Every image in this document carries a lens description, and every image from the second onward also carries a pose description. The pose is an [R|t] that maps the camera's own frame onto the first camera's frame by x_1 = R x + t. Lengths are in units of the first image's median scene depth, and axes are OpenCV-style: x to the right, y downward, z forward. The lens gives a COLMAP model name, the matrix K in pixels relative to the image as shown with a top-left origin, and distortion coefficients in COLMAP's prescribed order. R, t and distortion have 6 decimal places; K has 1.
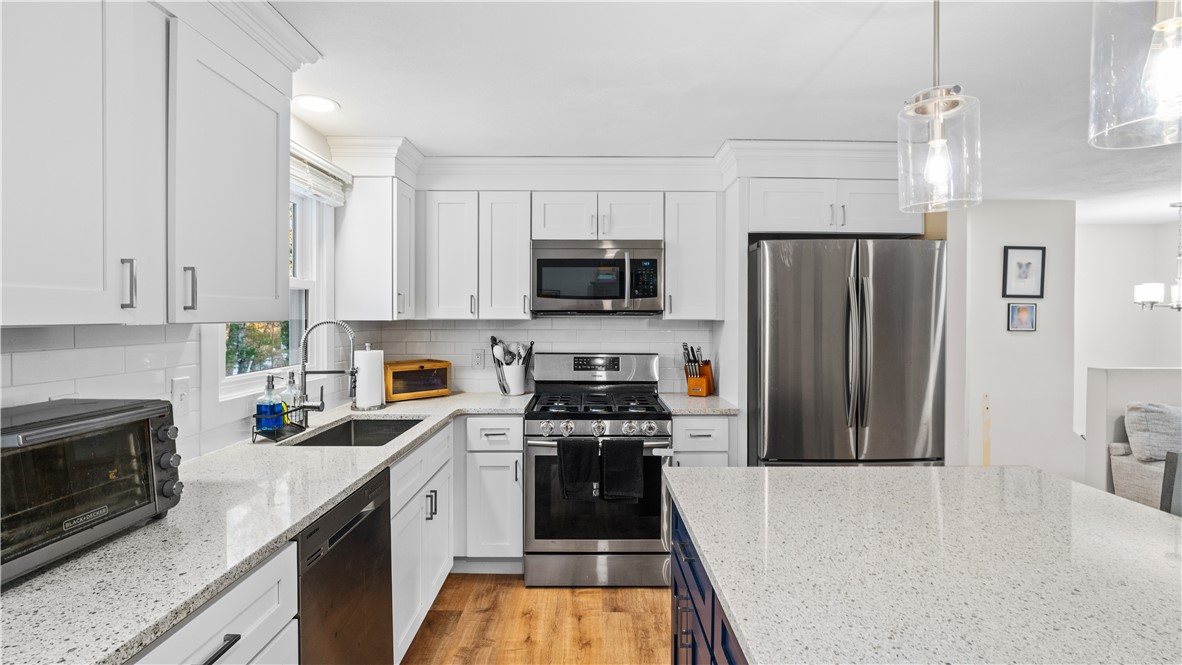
lens RADIAL K [[567.4, 0, 596.1], [0, 567.4, 317.2], [0, 0, 1]] dist [-0.008988, 0.001019]
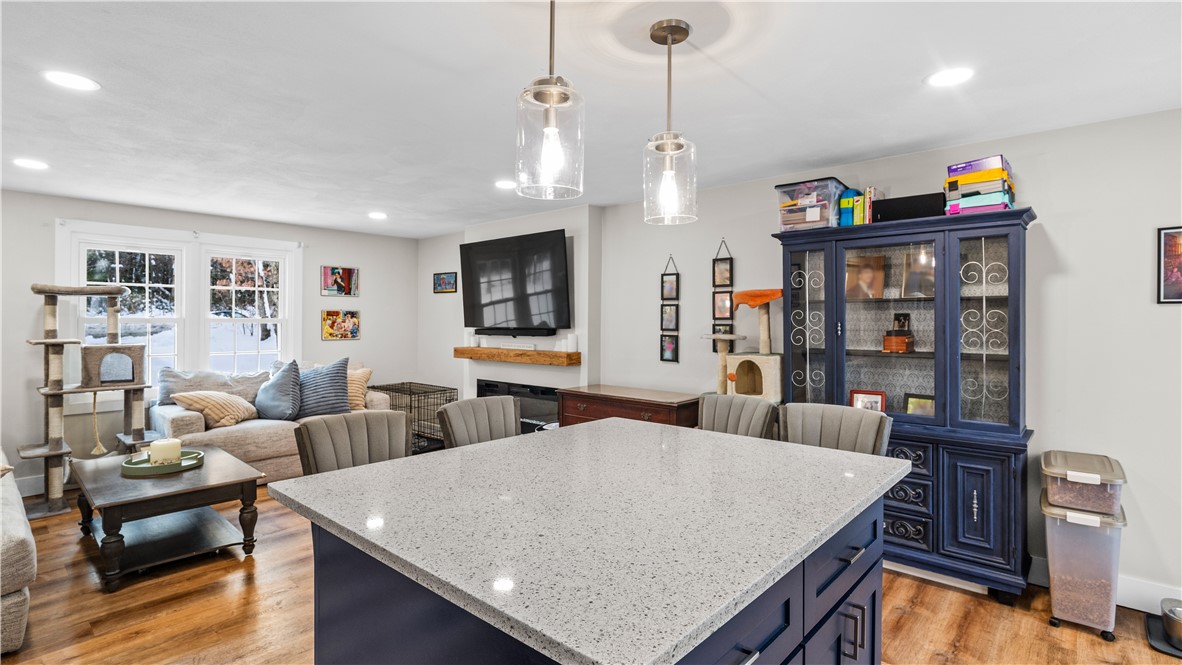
lens RADIAL K [[566.0, 0, 588.8], [0, 566.0, 325.9], [0, 0, 1]] dist [-0.012407, 0.000867]
pose [[-0.736770, -0.012518, 0.676028, -0.064974], [-0.006607, 0.999914, 0.011314, 0.015902], [-0.676111, 0.003870, -0.736789, 0.748899]]
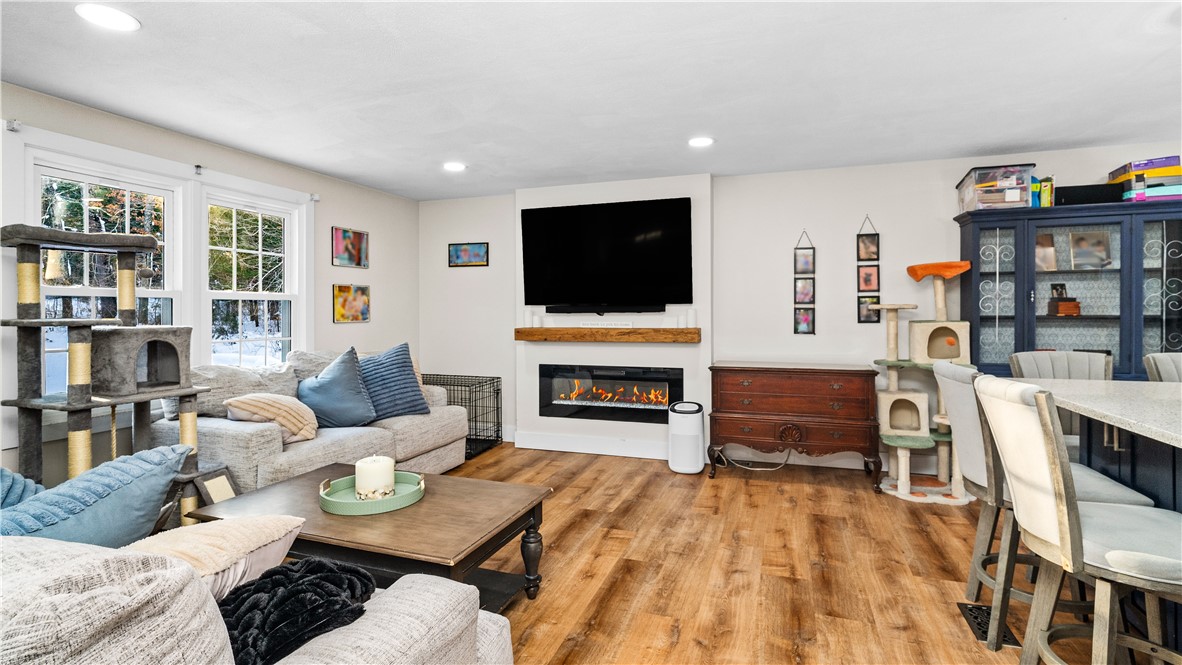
lens RADIAL K [[567.4, 0, 596.1], [0, 567.4, 317.2], [0, 0, 1]] dist [-0.008988, 0.001019]
pose [[-0.939526, -0.003581, 0.342458, 0.735954], [0.000738, 0.999922, 0.012480, 0.057887], [-0.342476, 0.011978, -0.939450, 1.104748]]
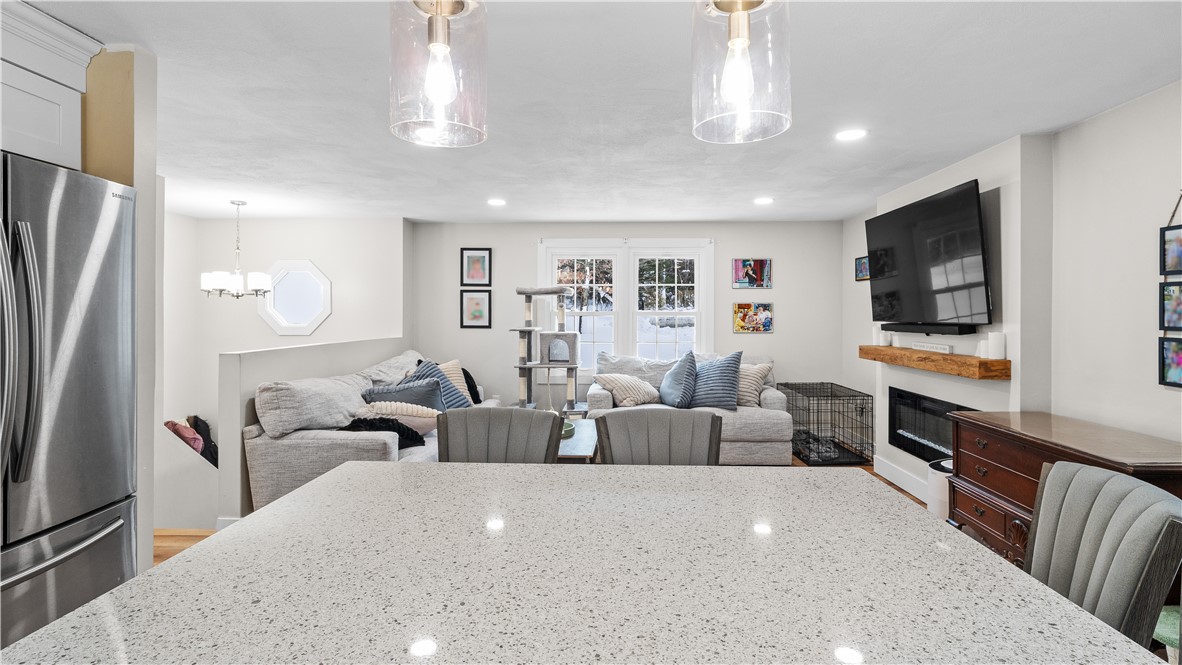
lens RADIAL K [[567.4, 0, 596.1], [0, 567.4, 317.2], [0, 0, 1]] dist [-0.008988, 0.001019]
pose [[0.047248, -0.011887, 0.998812, -0.059068], [-0.000223, 0.999929, 0.011911, 0.015419], [-0.998883, -0.000786, 0.047242, 0.330362]]
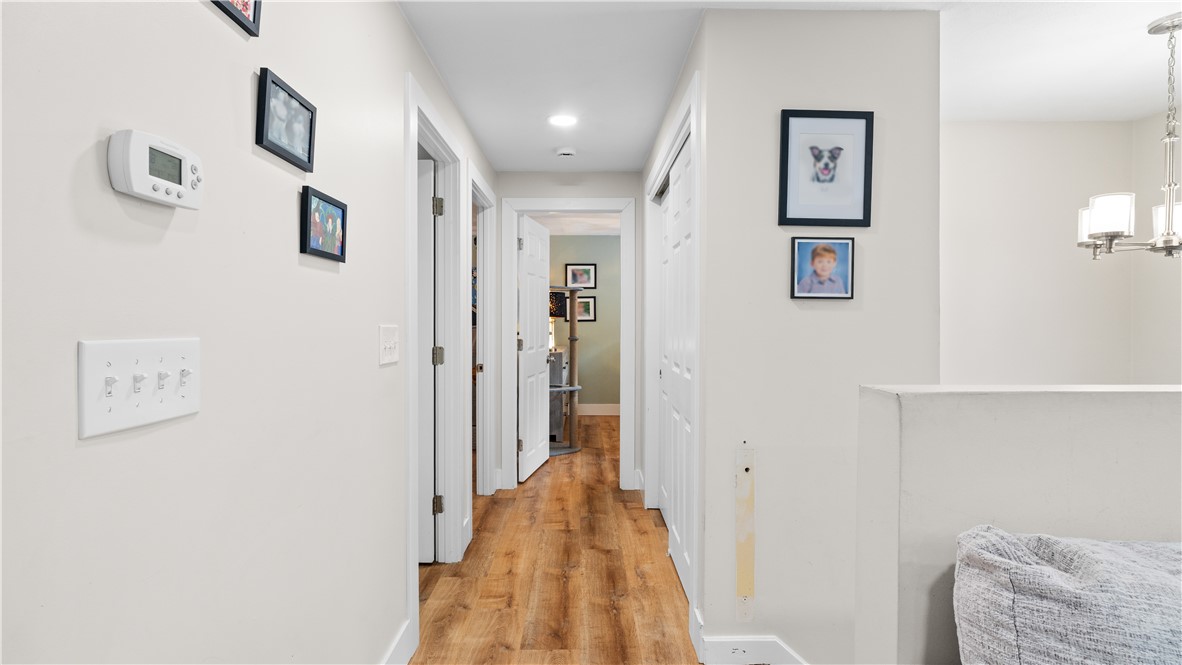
lens RADIAL K [[567.4, 0, 596.1], [0, 567.4, 317.2], [0, 0, 1]] dist [-0.008988, 0.001019]
pose [[0.999994, -0.001525, 0.003174, 0.771436], [0.001544, 0.999981, -0.005968, 0.056644], [-0.003164, 0.005972, 0.999977, 0.737933]]
